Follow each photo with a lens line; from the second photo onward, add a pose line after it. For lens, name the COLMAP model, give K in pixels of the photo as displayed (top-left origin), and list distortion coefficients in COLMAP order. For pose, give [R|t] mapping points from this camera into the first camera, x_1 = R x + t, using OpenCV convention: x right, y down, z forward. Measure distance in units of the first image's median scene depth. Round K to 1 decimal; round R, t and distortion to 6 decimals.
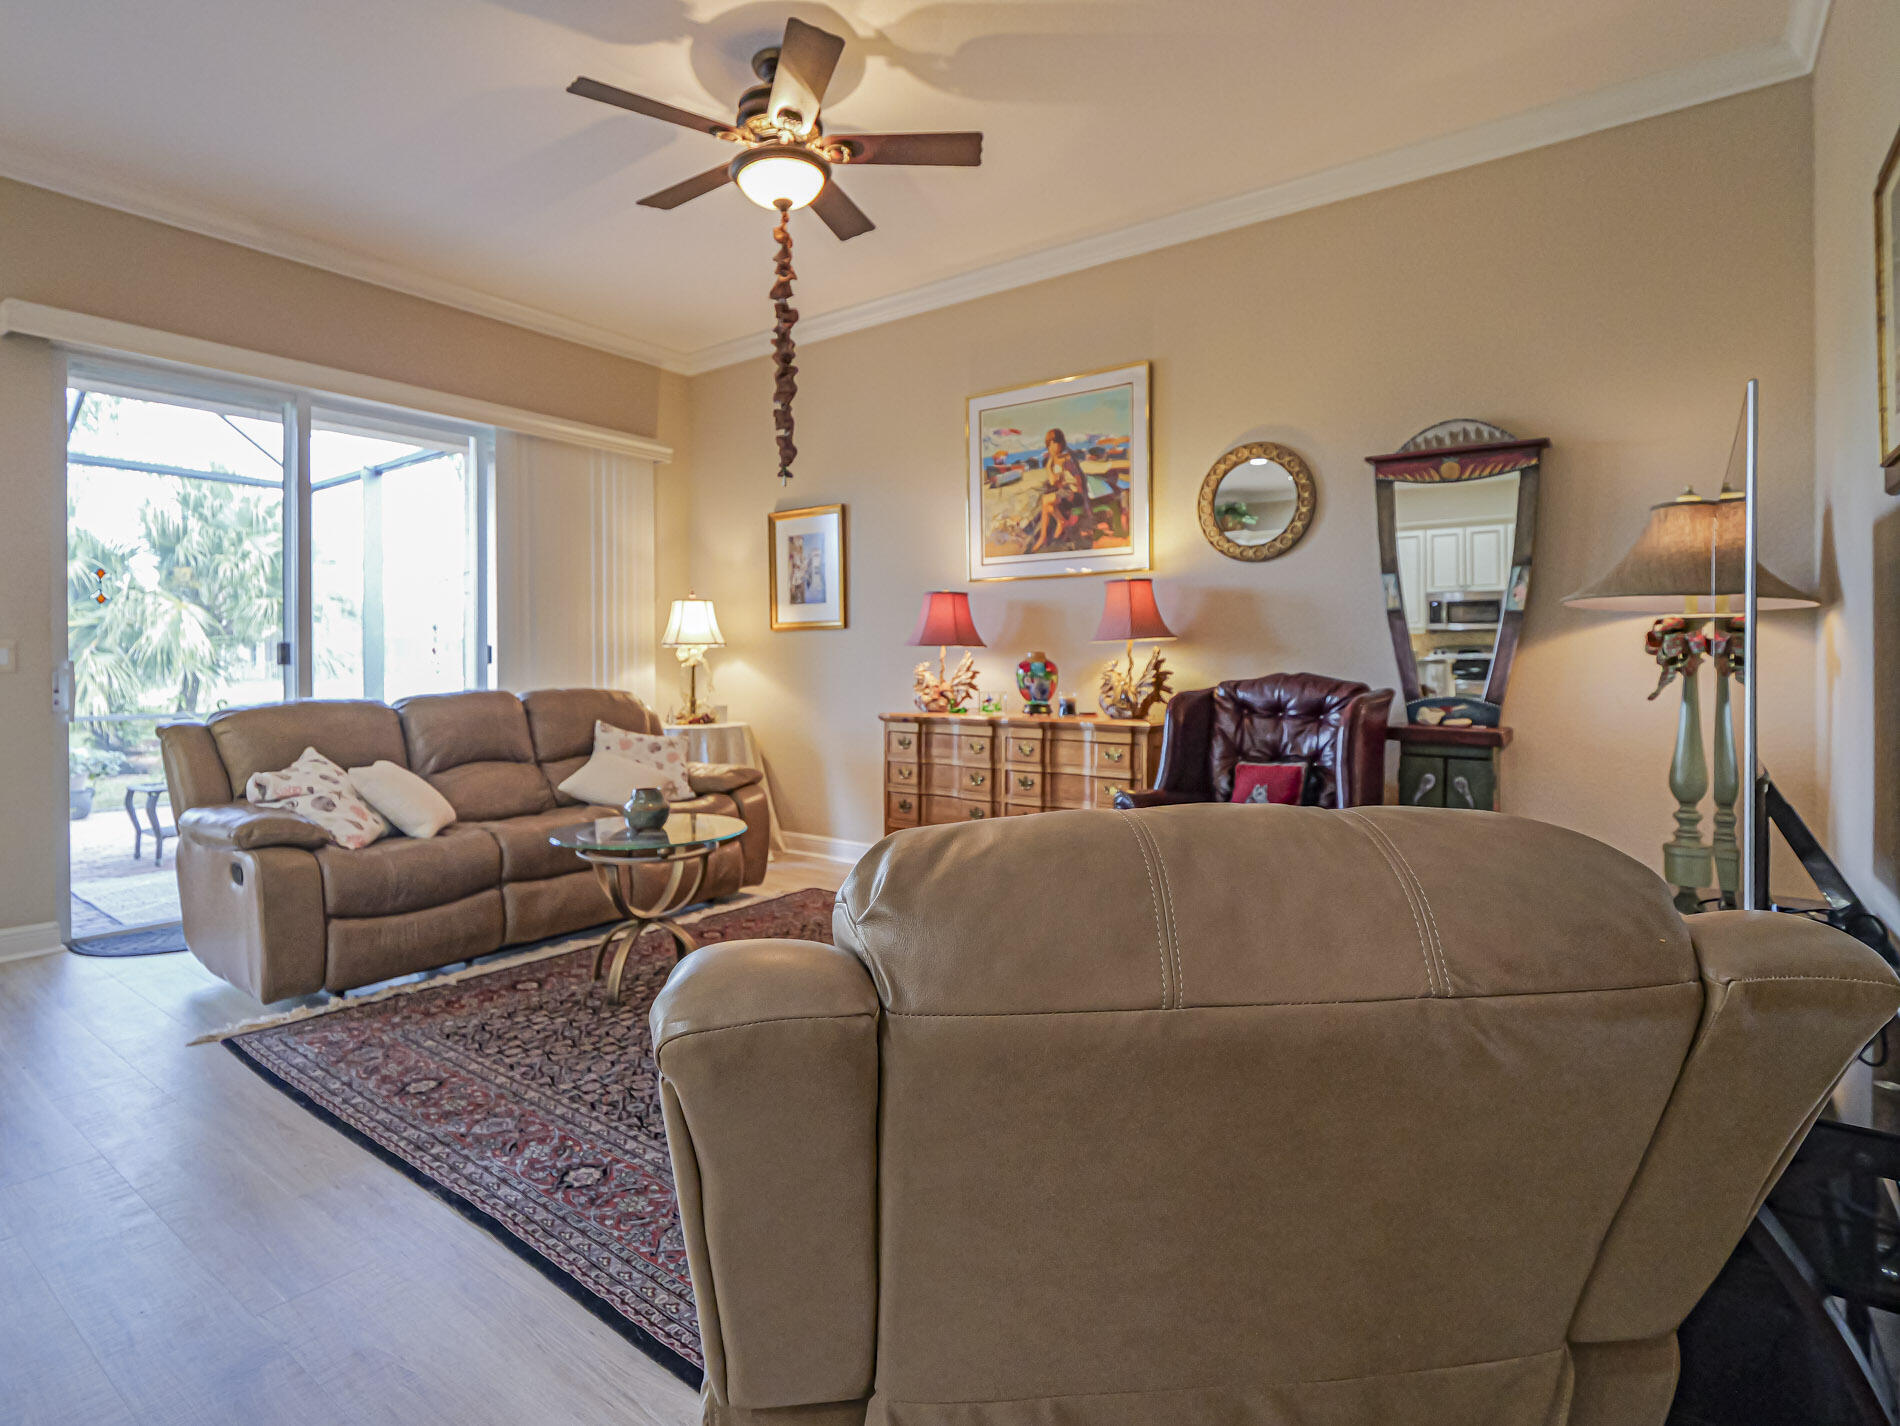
lens RADIAL K [[972.1, 0, 946.2], [0, 972.1, 668.9], [0, 0, 1]] dist [-0.000234, 0.000049]
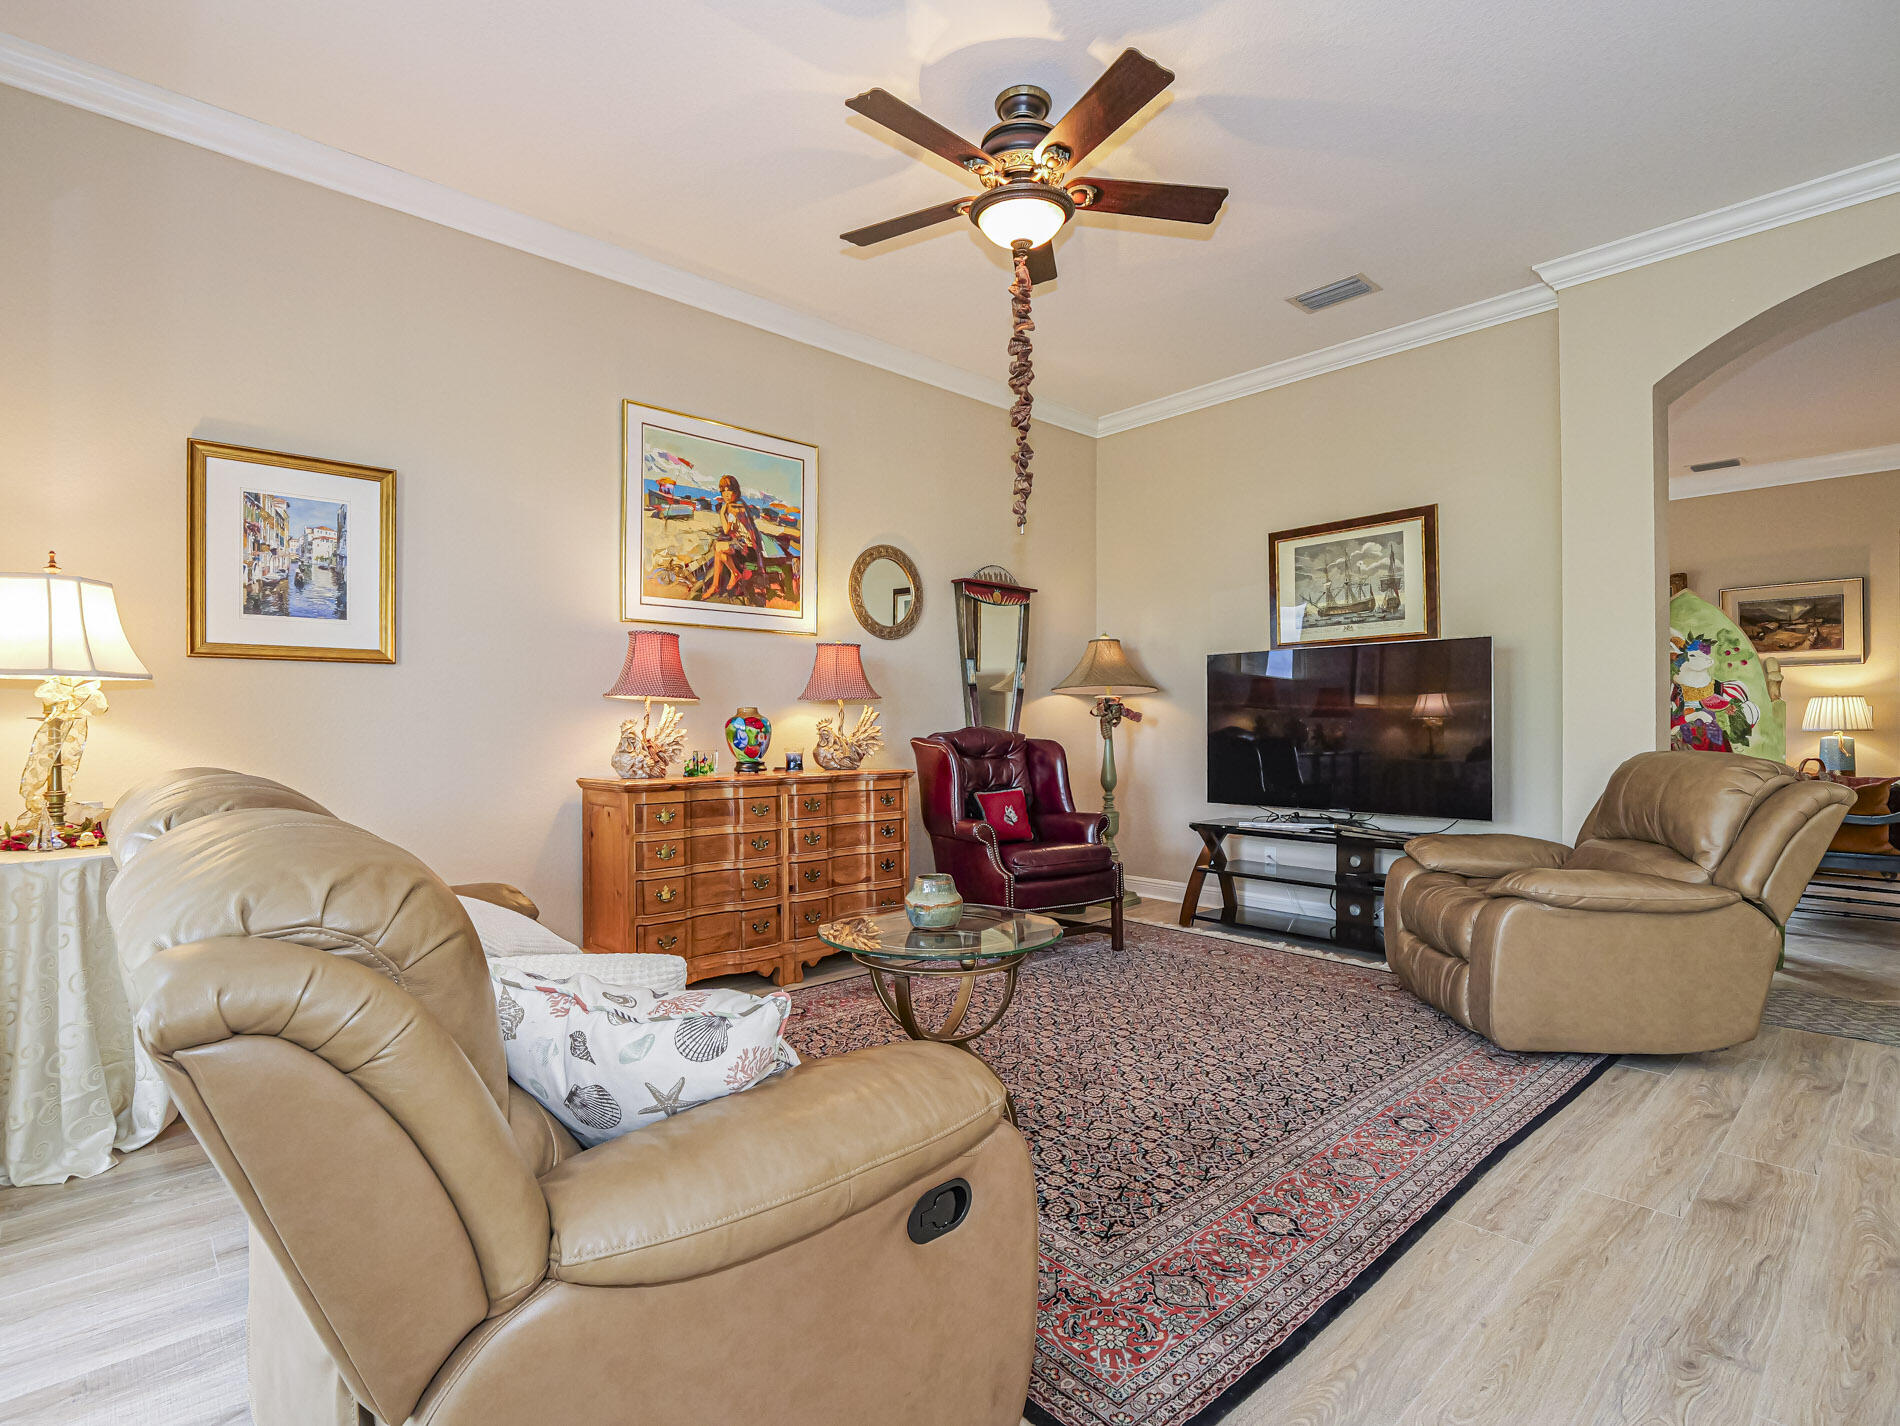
lens RADIAL K [[929.2, 0, 948.0], [0, 929.2, 725.8], [0, 0, 1]] dist [-0.003816, -0.000394]
pose [[0.185459, 0.000273, 0.982652, -0.755319], [0.008615, 0.999961, -0.001904, 0.004127], [-0.982614, 0.008819, 0.185450, 0.622991]]
